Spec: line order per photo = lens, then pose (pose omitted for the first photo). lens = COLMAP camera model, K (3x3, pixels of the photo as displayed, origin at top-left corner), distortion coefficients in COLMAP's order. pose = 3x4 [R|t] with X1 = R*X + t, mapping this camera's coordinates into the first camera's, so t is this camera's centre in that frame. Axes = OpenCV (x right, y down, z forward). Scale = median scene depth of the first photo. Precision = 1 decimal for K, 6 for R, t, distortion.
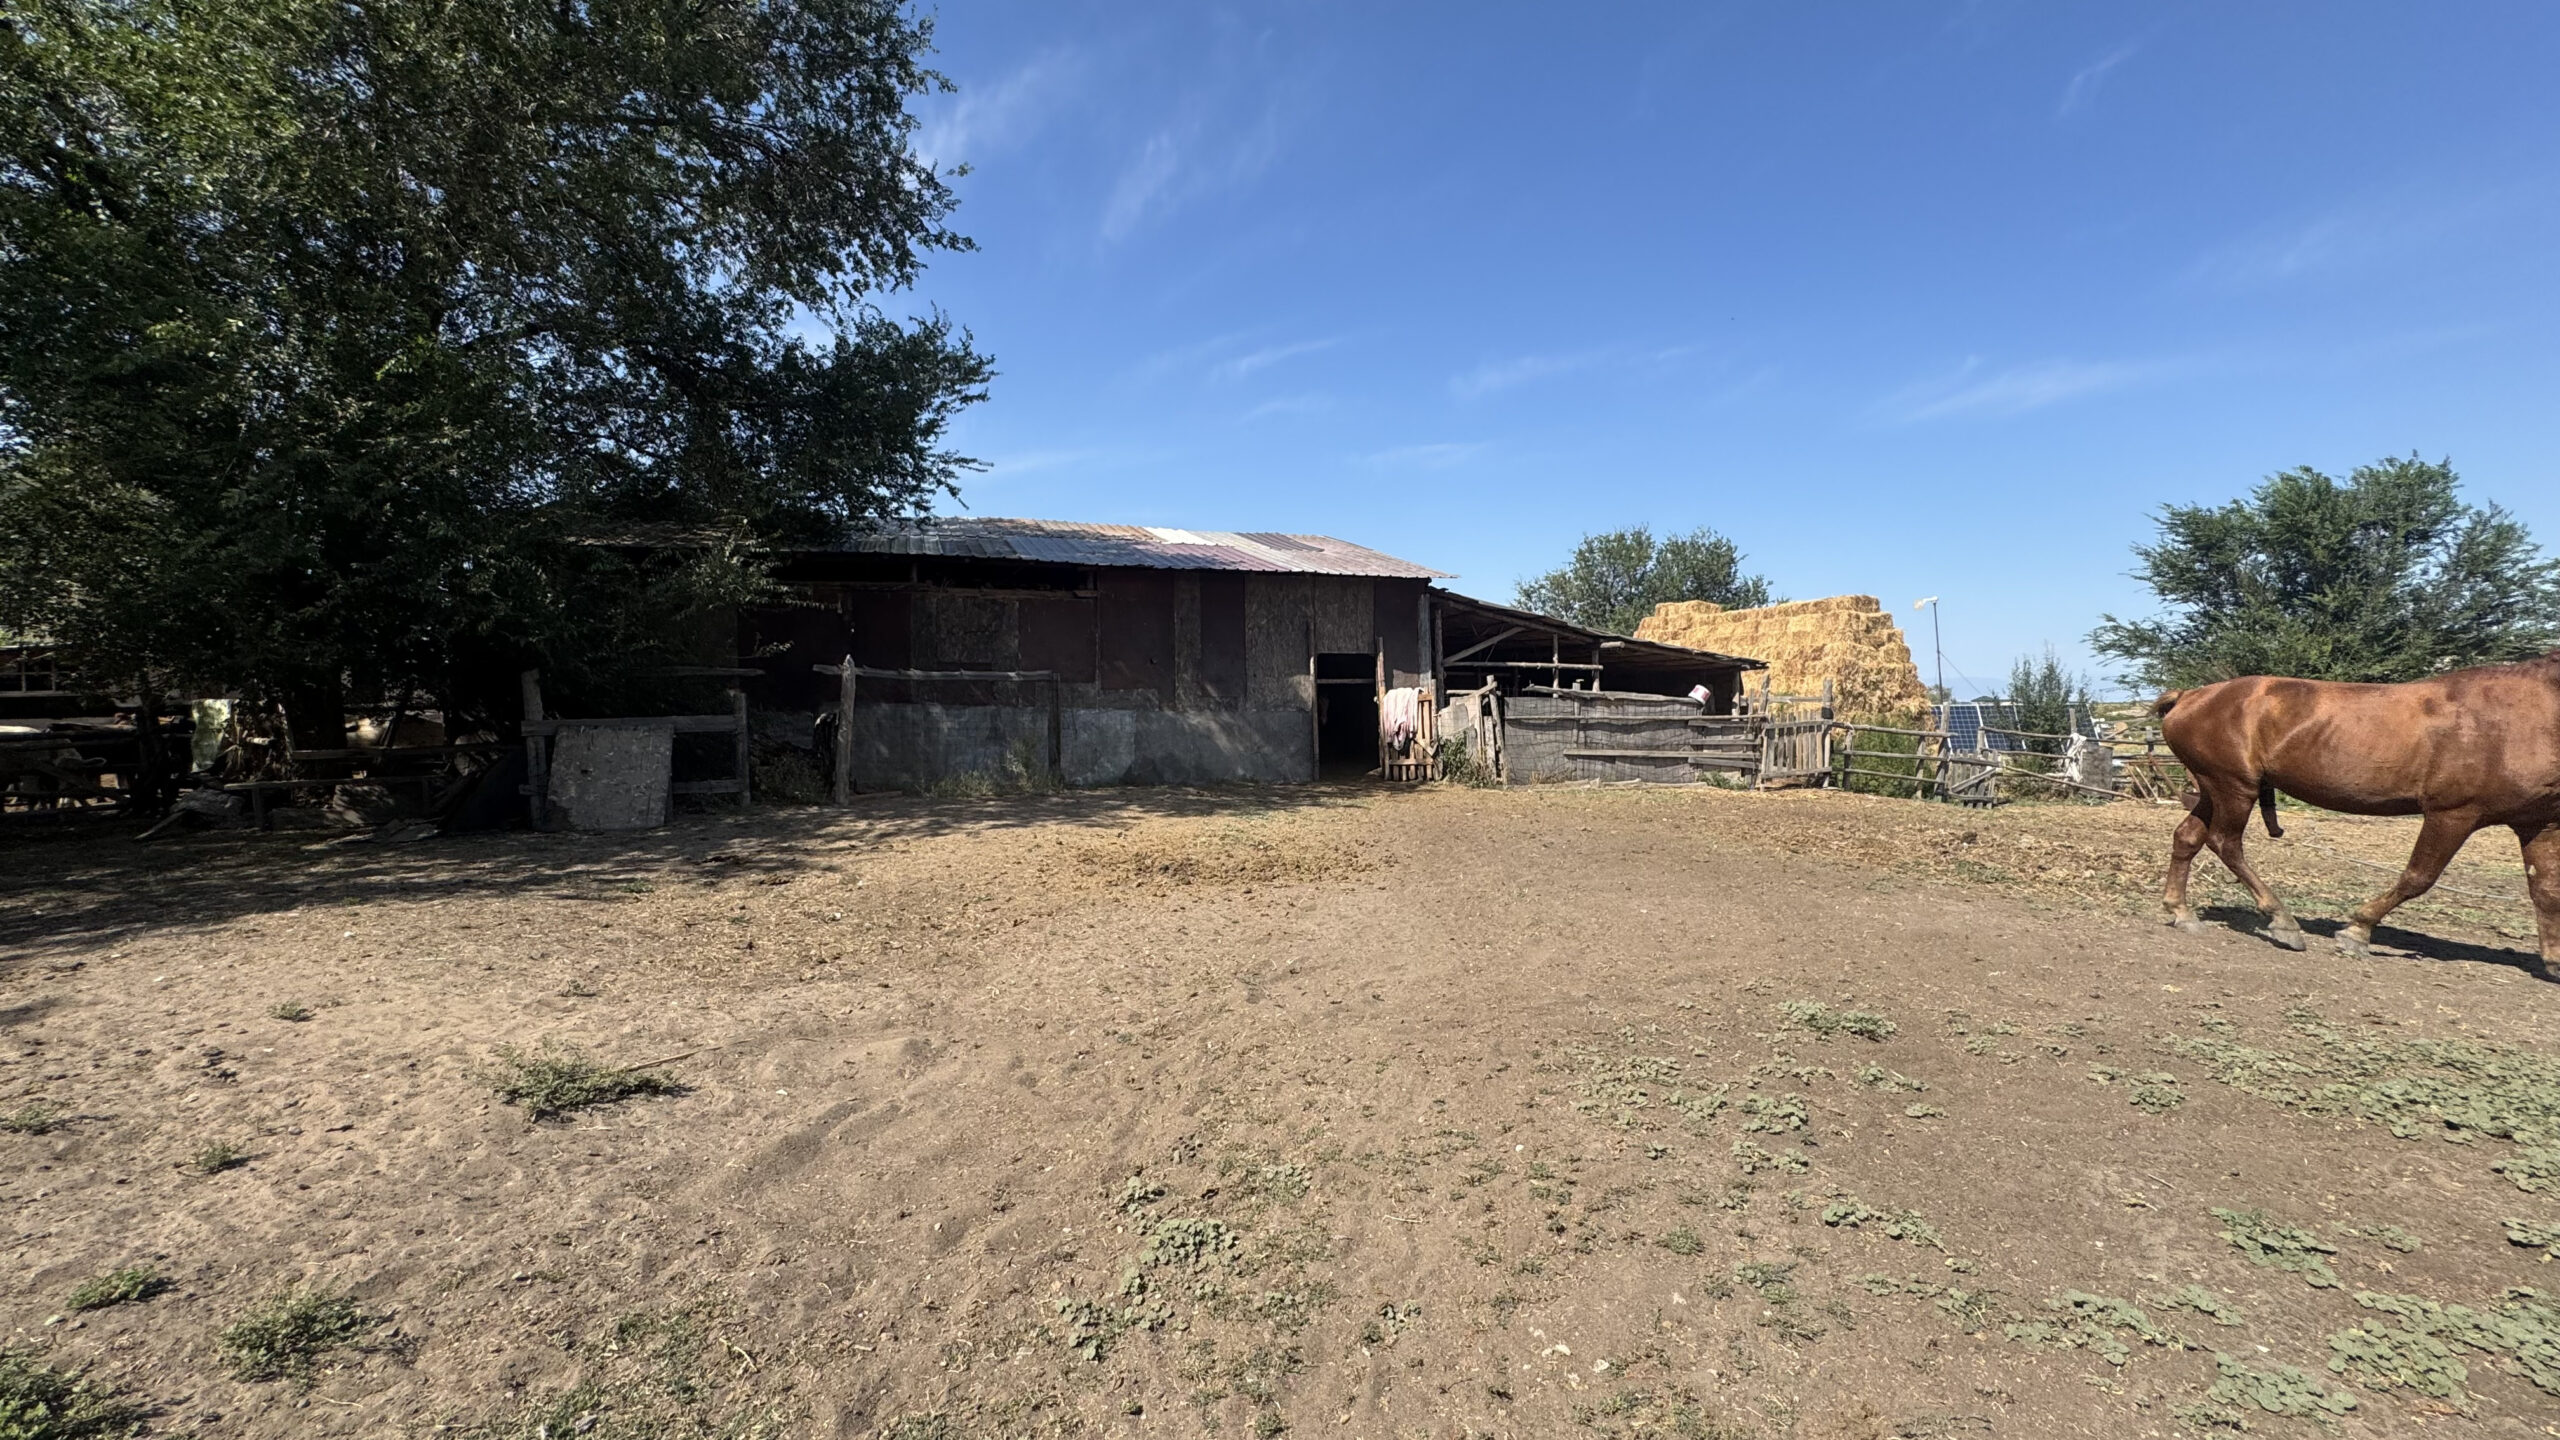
lens RADIAL K [[1029.8, 0, 1280.0], [0, 1029.8, 720.0], [0, 0, 1]] dist [-0.004253, 0.000339]
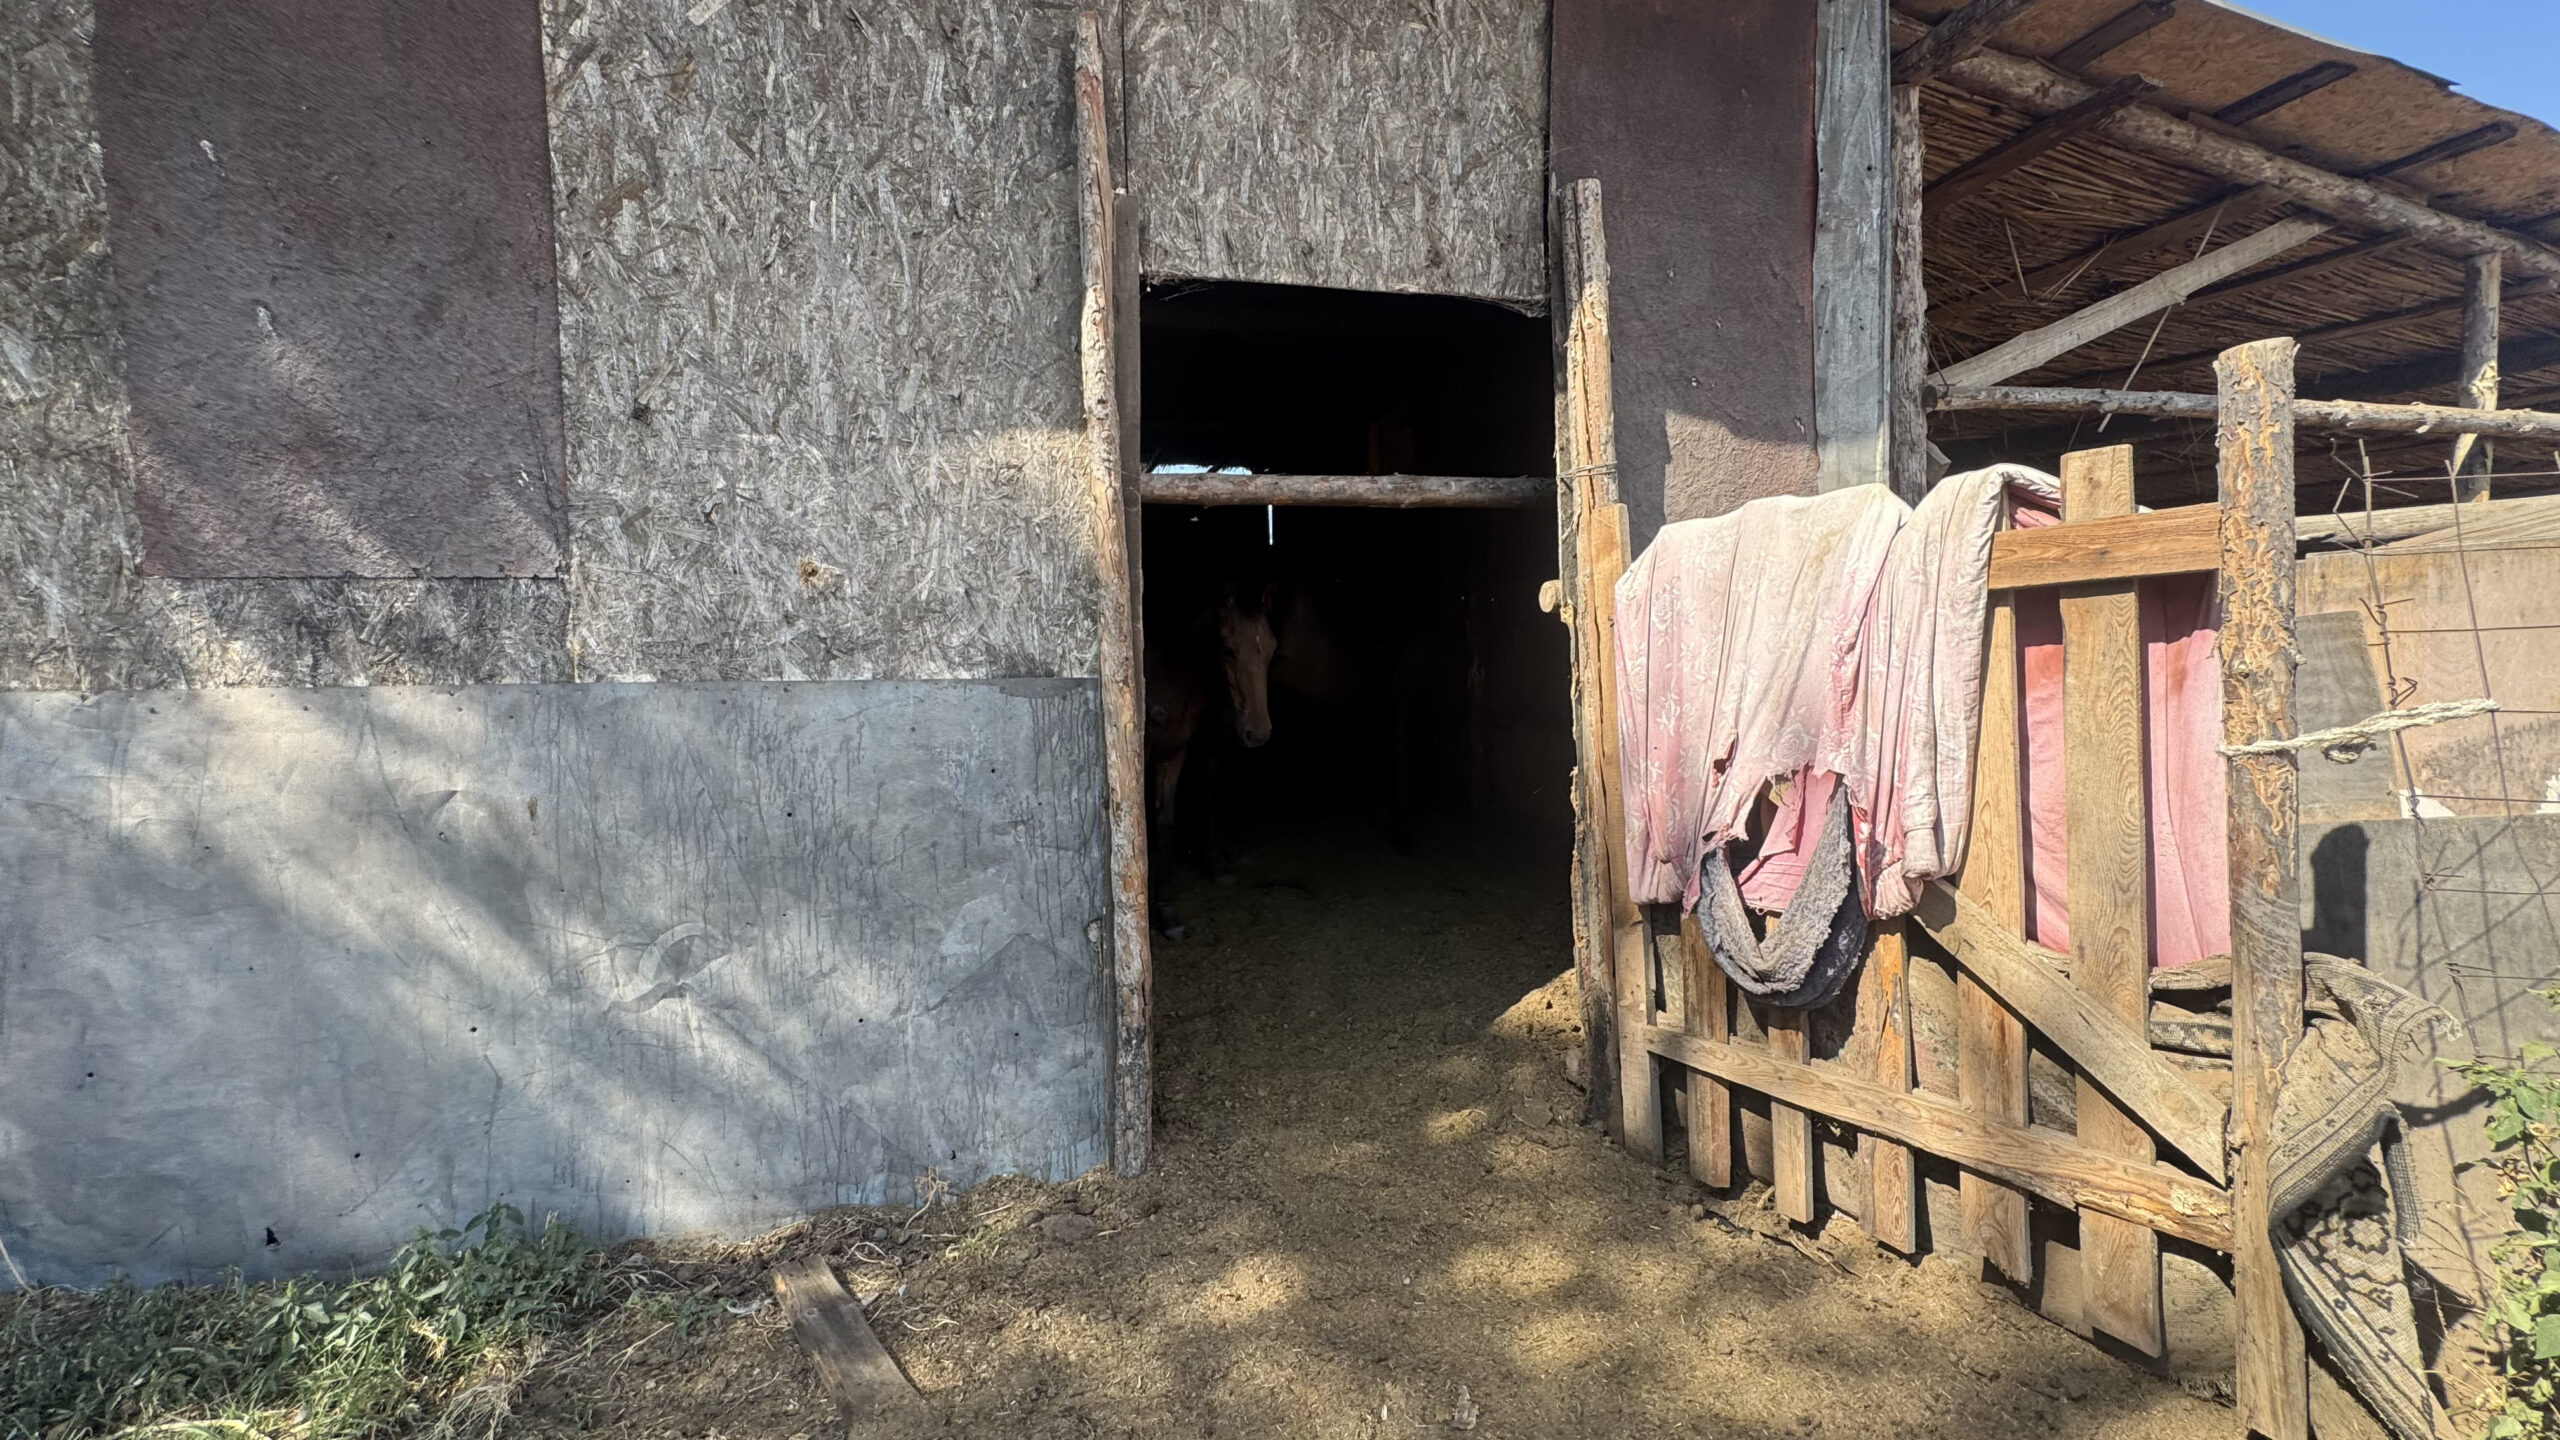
lens RADIAL K [[1029.8, 0, 1280.0], [0, 1029.8, 720.0], [0, 0, 1]] dist [-0.004253, 0.000339]
pose [[0.995228, 0.000627, -0.097572, 0.068102], [0.005228, 0.998200, 0.059741, -0.011209], [0.097434, -0.059966, 0.993434, 0.849540]]
